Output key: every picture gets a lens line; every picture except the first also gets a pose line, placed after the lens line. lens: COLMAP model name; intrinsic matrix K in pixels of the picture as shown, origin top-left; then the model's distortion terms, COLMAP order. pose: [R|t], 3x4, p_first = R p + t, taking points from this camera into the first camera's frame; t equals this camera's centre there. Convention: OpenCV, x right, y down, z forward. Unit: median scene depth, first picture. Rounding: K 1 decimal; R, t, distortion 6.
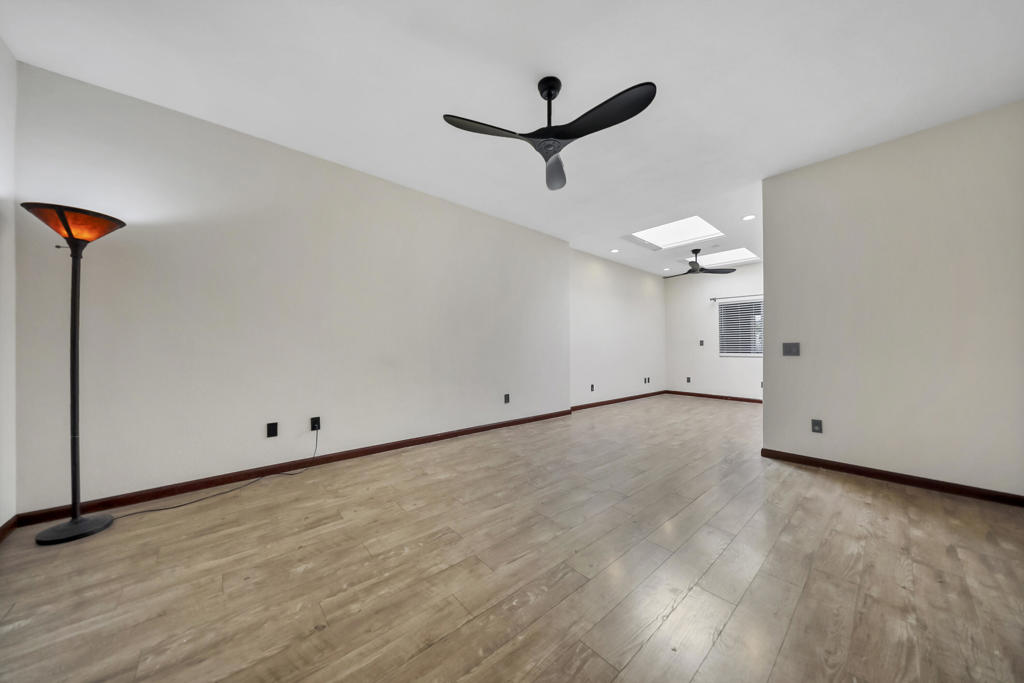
lens RADIAL K [[340.7, 0, 512.0], [0, 340.7, 341.5], [0, 0, 1]] dist [0.000014, -0.000015]
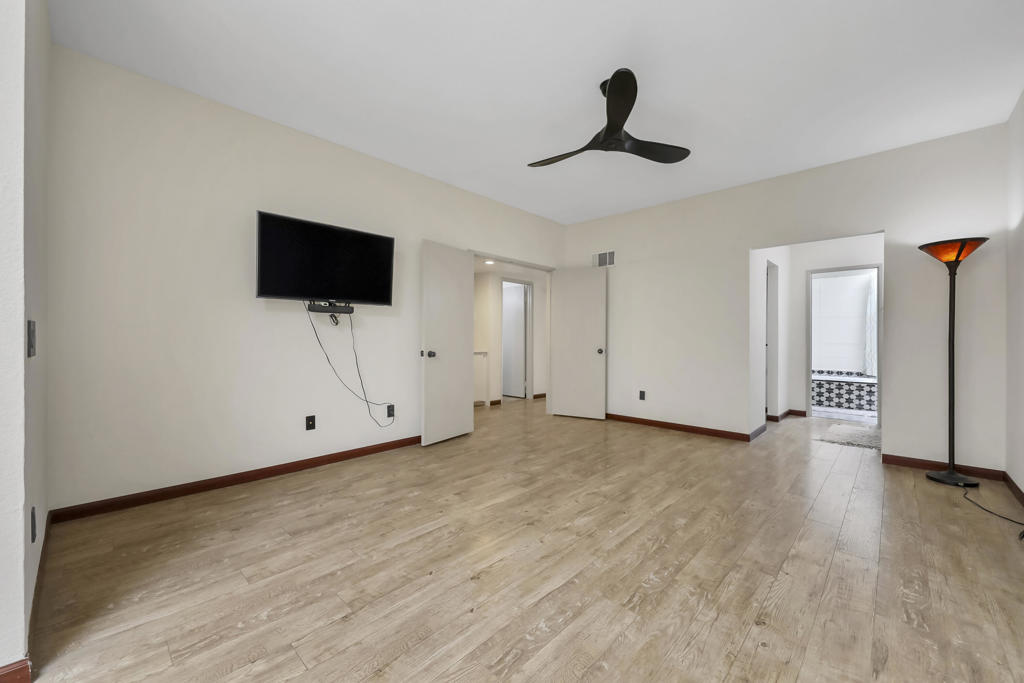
lens RADIAL K [[407.4, 0, 512.0], [0, 407.4, 341.5], [0, 0, 1]] dist [0.000826, 0.000042]
pose [[-0.996289, -0.007263, -0.085759, 0.540628], [-0.005705, 0.999815, -0.018392, 0.049318], [0.085877, -0.017834, -0.996146, 2.315469]]
